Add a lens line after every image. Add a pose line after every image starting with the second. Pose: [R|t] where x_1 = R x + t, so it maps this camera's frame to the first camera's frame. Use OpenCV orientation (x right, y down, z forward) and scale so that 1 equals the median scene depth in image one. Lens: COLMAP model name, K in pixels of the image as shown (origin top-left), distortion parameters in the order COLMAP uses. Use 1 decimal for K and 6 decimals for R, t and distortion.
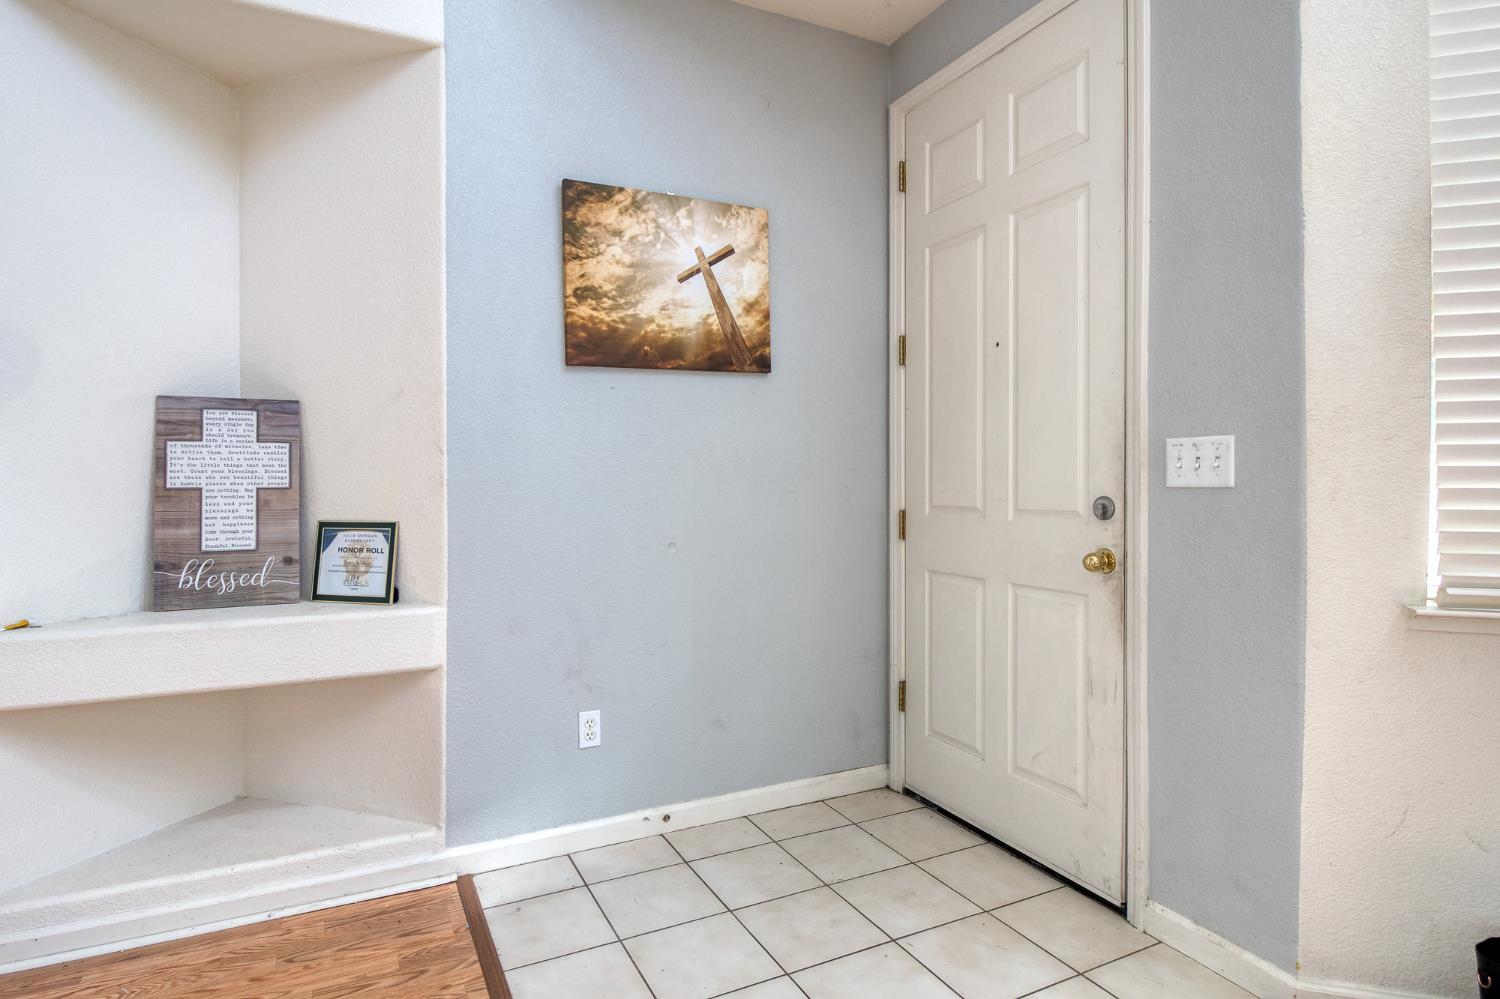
lens RADIAL K [[831.4, 0, 753.6], [0, 831.4, 487.8], [0, 0, 1]] dist [-0.001229, 0.000785]
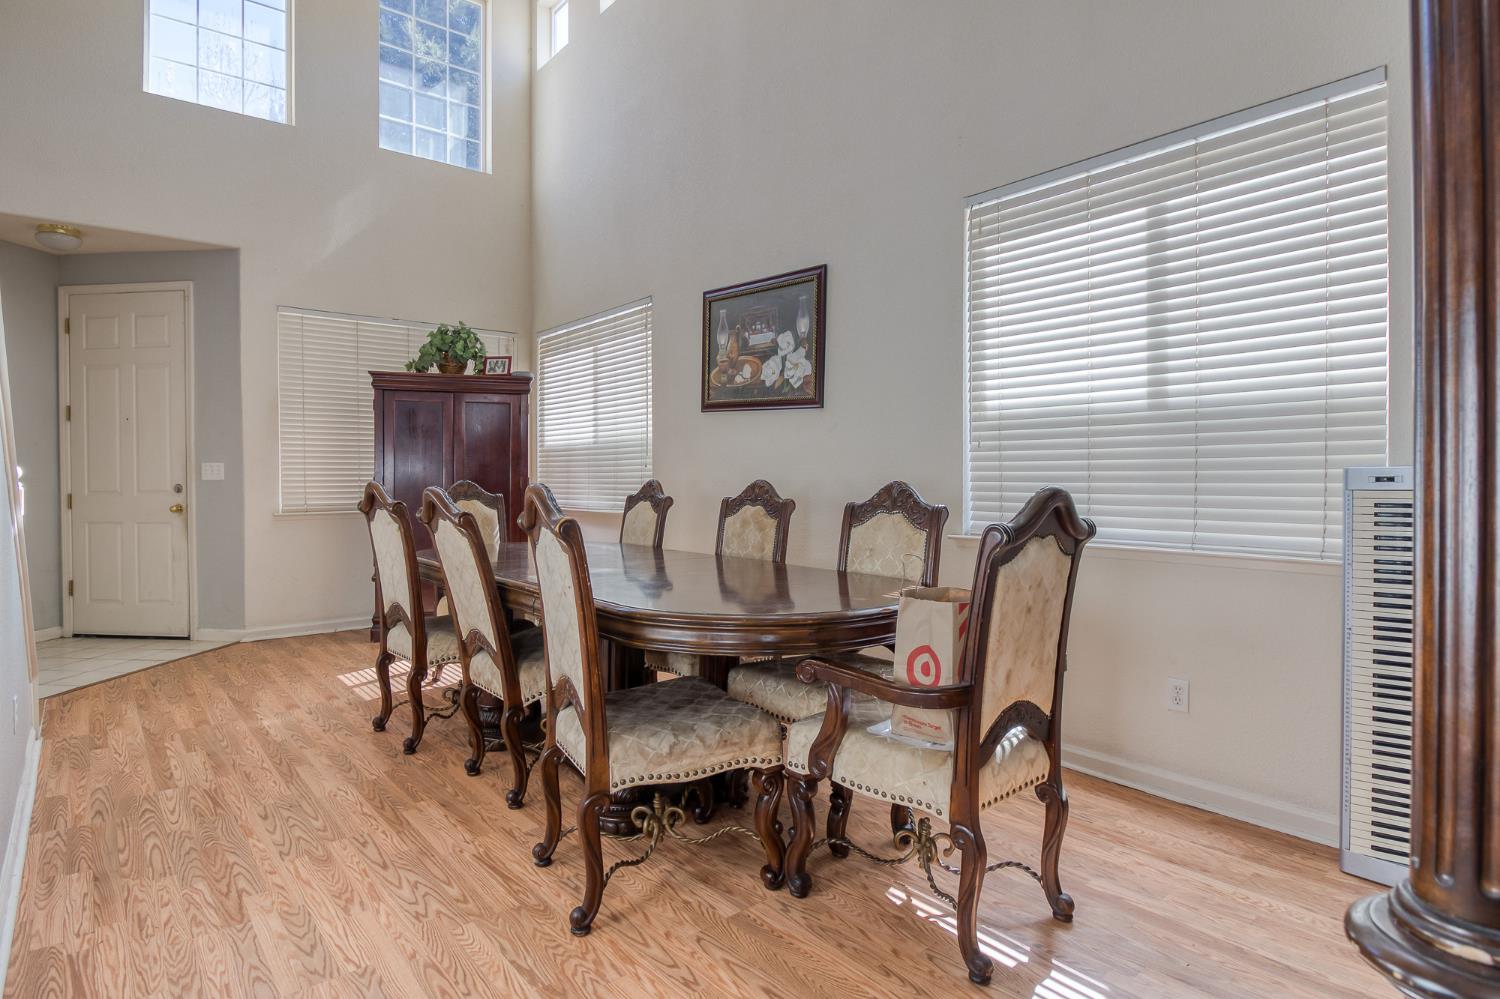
lens RADIAL K [[831.4, 0, 753.6], [0, 831.4, 487.8], [0, 0, 1]] dist [-0.001229, 0.000785]
pose [[0.583152, -0.014630, 0.812231, -0.621621], [0.011098, 0.999888, 0.010042, 0.015266], [-0.812287, 0.003158, 0.583249, -1.916650]]
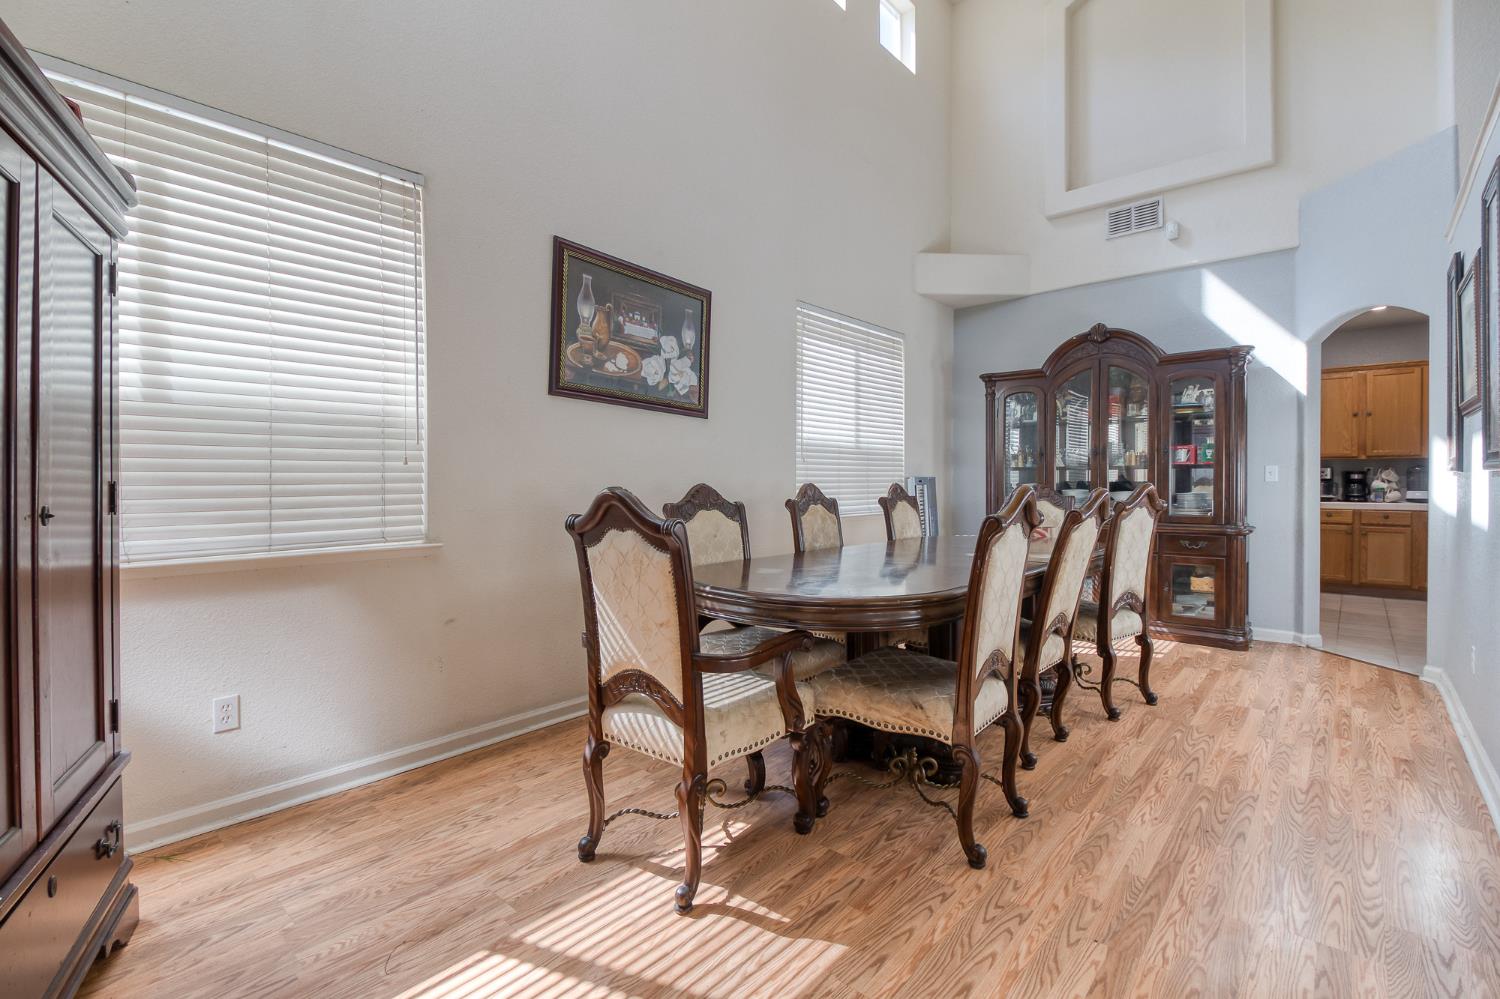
lens RADIAL K [[689.5, 0, 749.8], [0, 689.5, 481.0], [0, 0, 1]] dist [0.013803, -0.000957]
pose [[-0.901056, -0.003712, 0.433686, 0.871062], [0.002192, 0.999912, 0.013113, -0.034800], [-0.433696, 0.012766, -0.900969, 2.904695]]
